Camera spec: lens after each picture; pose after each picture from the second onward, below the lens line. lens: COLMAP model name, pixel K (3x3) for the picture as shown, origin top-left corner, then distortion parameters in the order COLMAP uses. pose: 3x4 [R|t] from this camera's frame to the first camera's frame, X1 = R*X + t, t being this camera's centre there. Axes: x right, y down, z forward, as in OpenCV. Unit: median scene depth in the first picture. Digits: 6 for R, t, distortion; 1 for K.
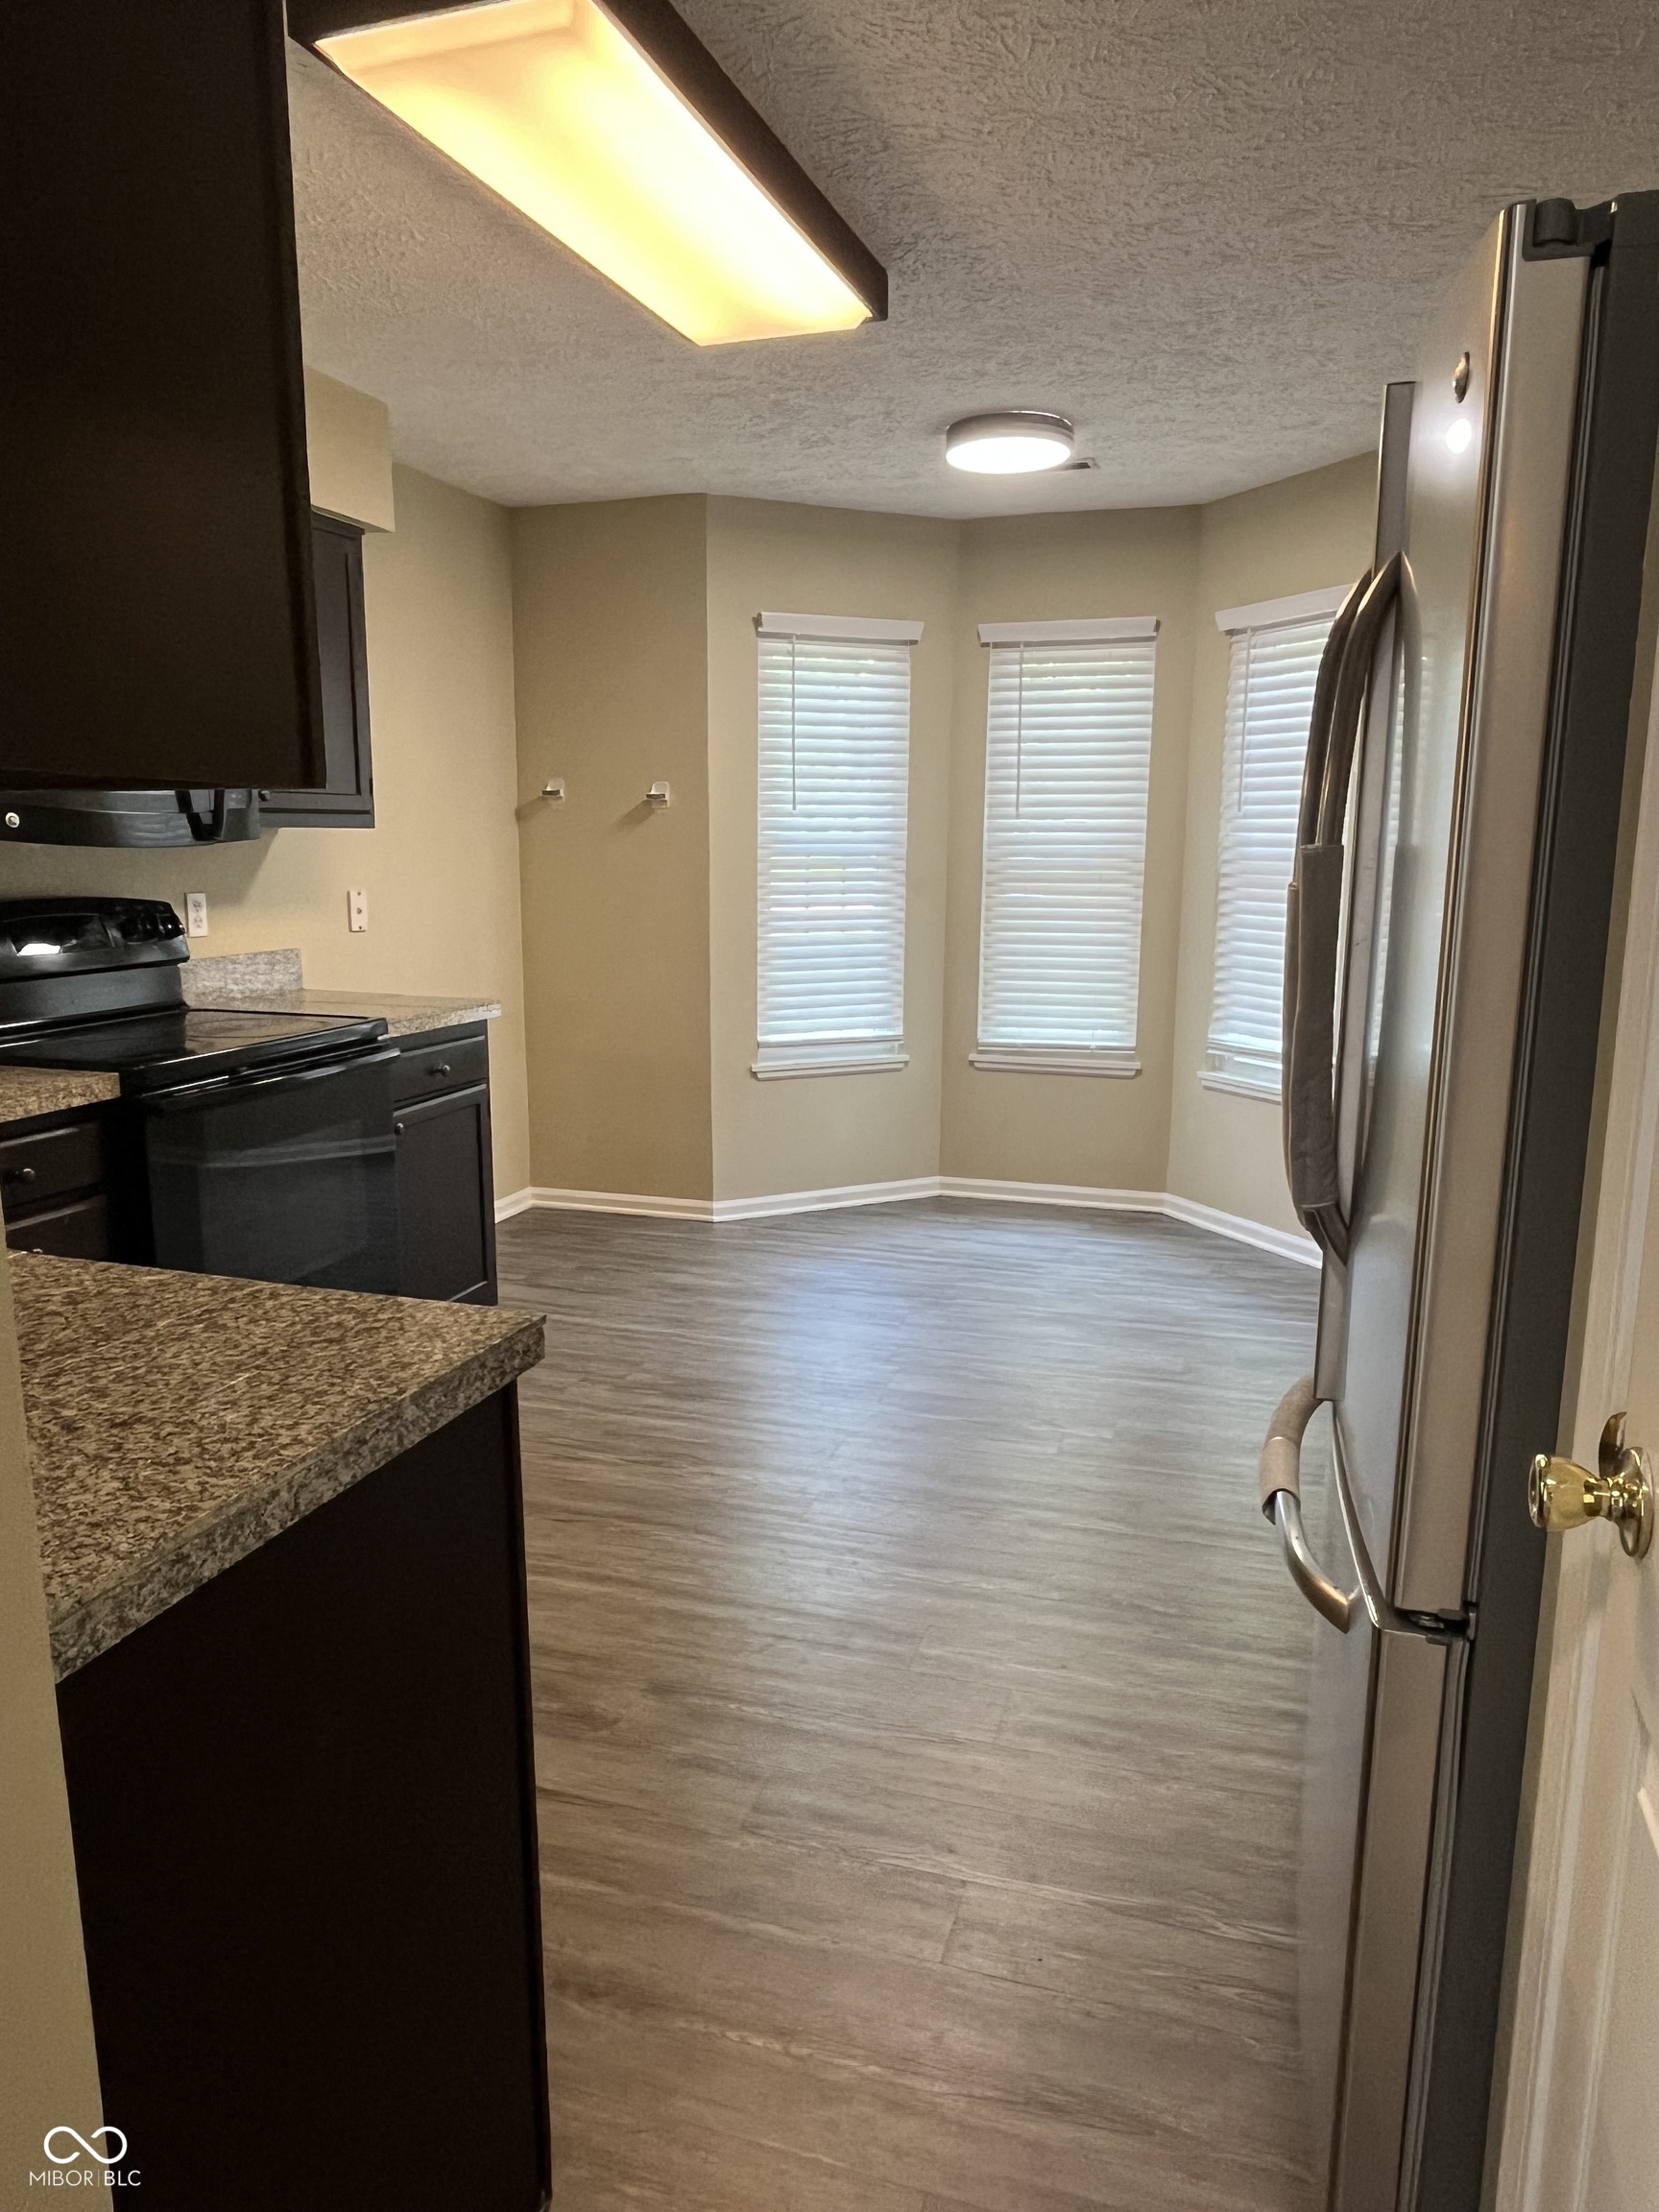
lens RADIAL K [[1450.6, 0, 829.5], [0, 1450.6, 1106.0], [0, 0, 1]] dist [-0.004608, -0.001768]
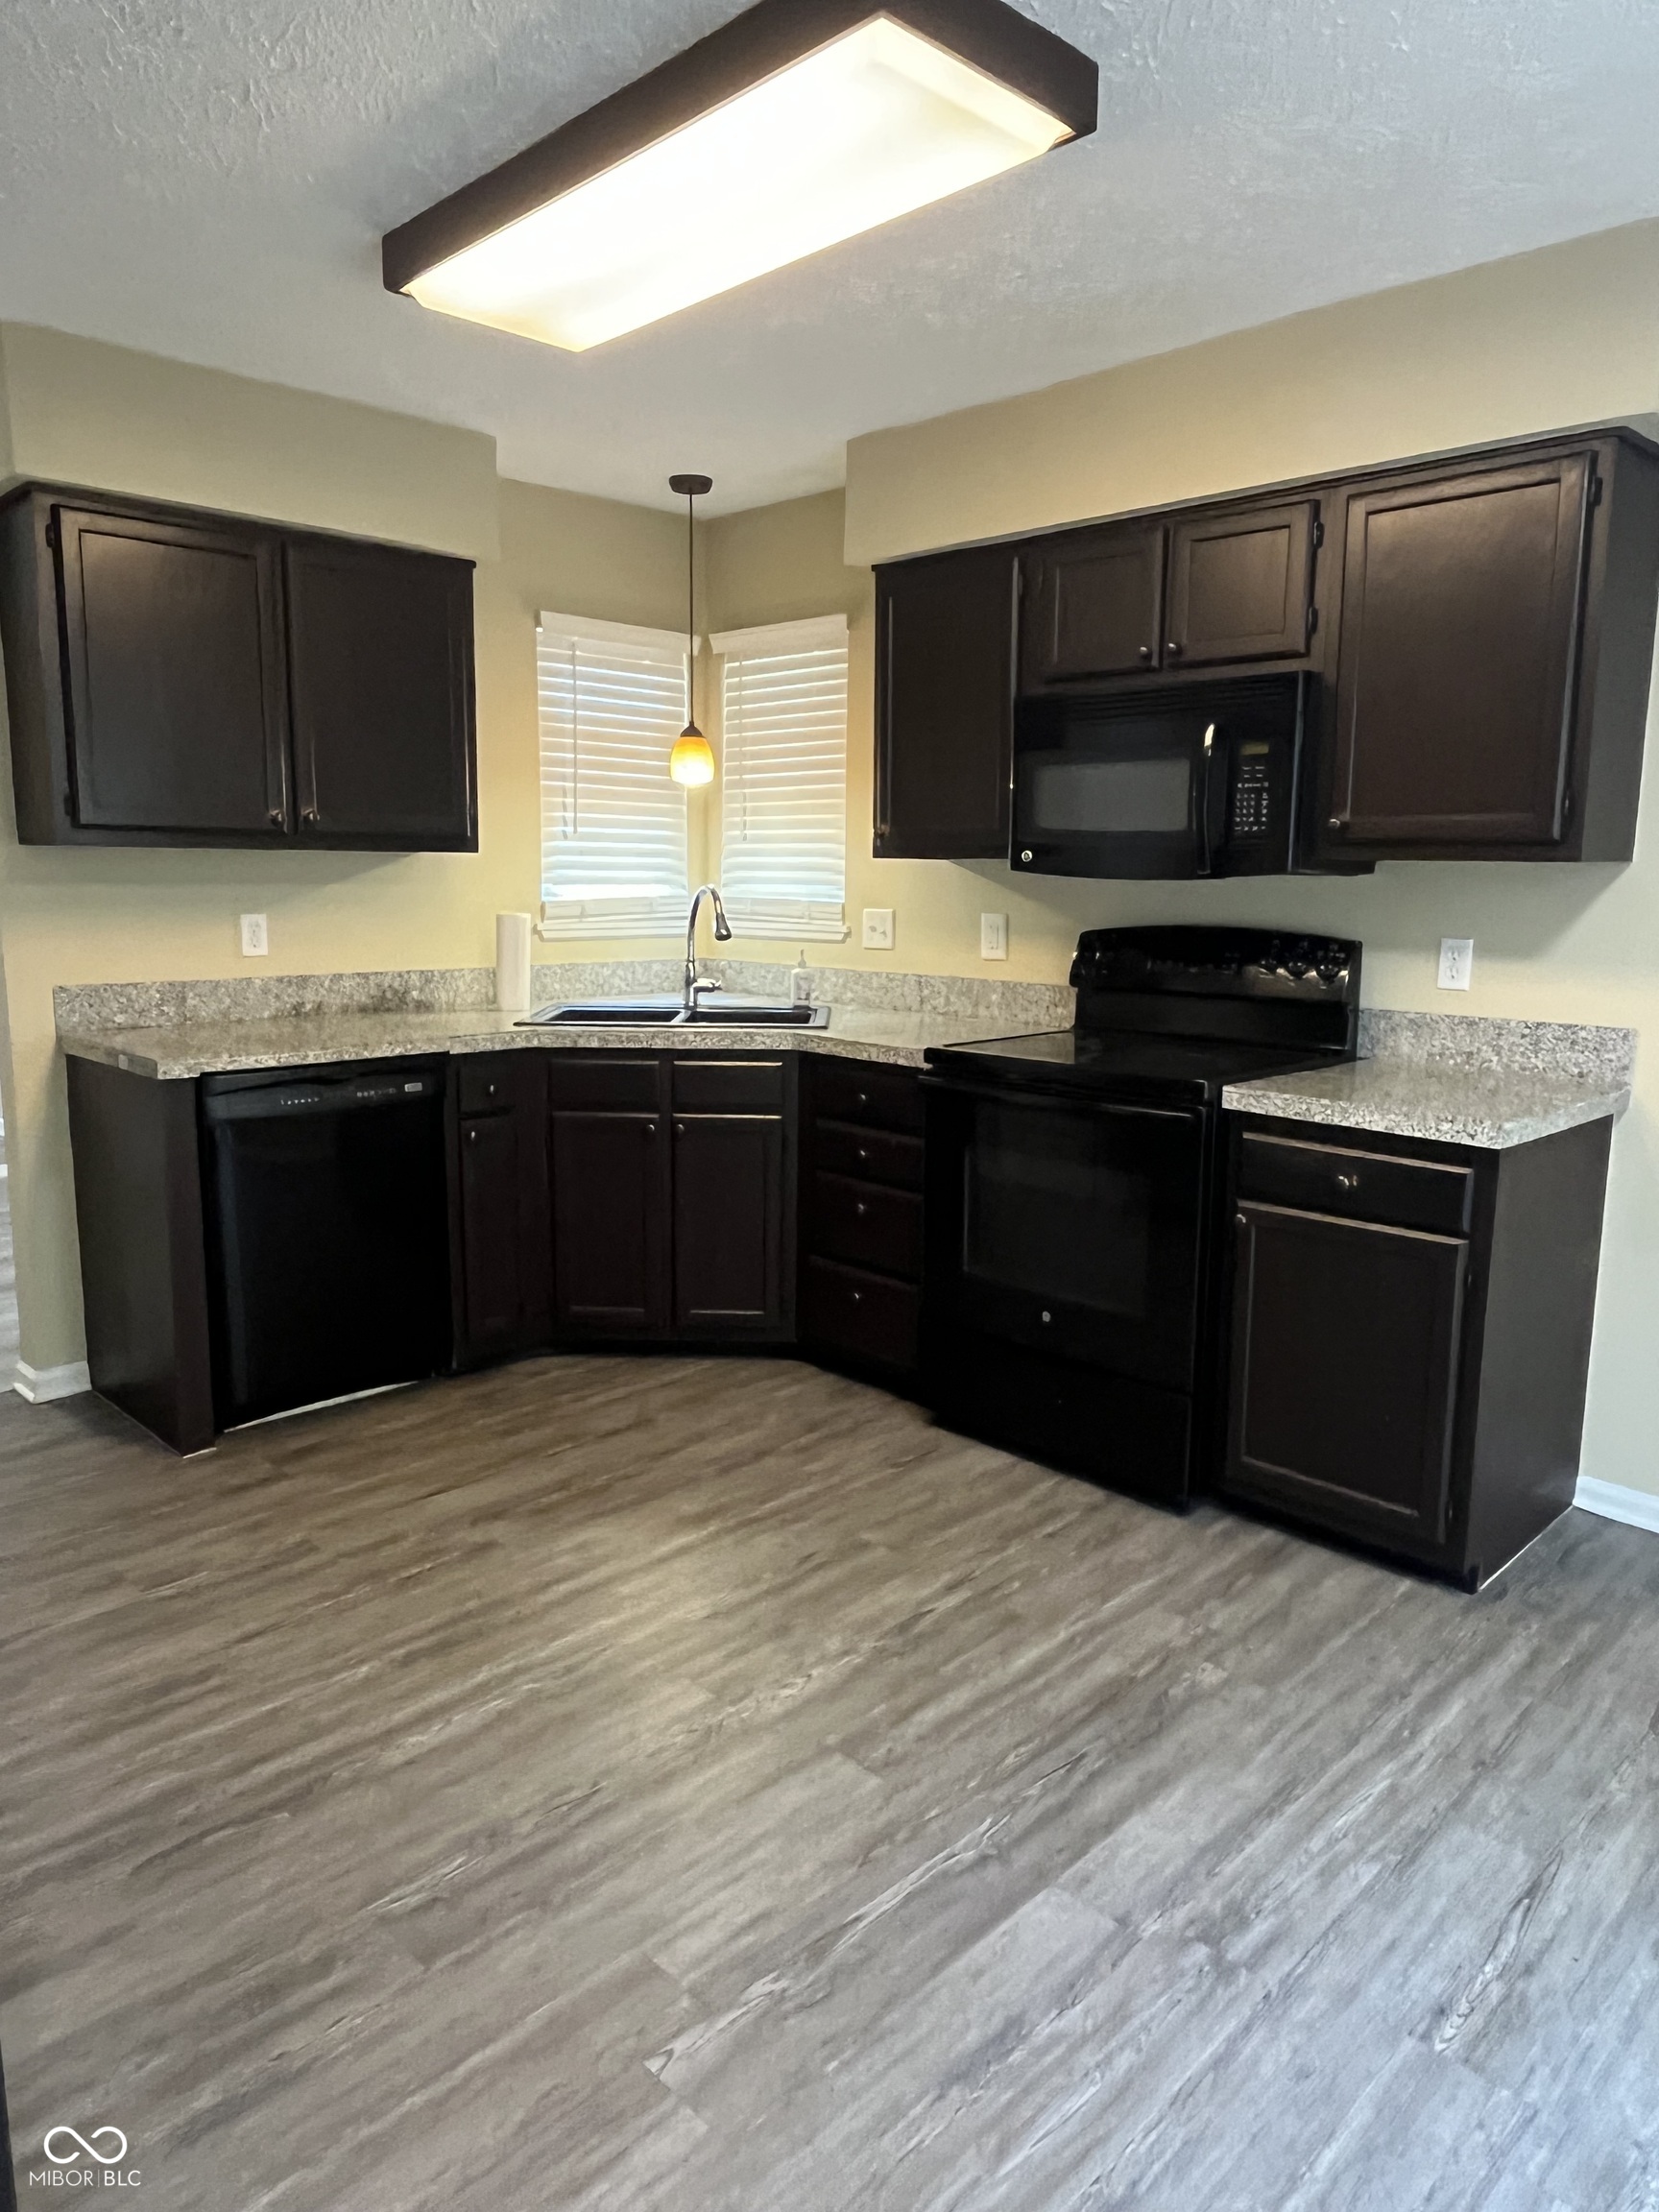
lens RADIAL K [[1450.6, 0, 829.5], [0, 1450.6, 1106.0], [0, 0, 1]] dist [-0.004608, -0.001768]
pose [[-0.456724, 0.136023, -0.879148, 0.532903], [-0.173487, 0.955649, 0.237987, -0.204708], [0.872528, 0.261215, -0.412870, 1.126540]]
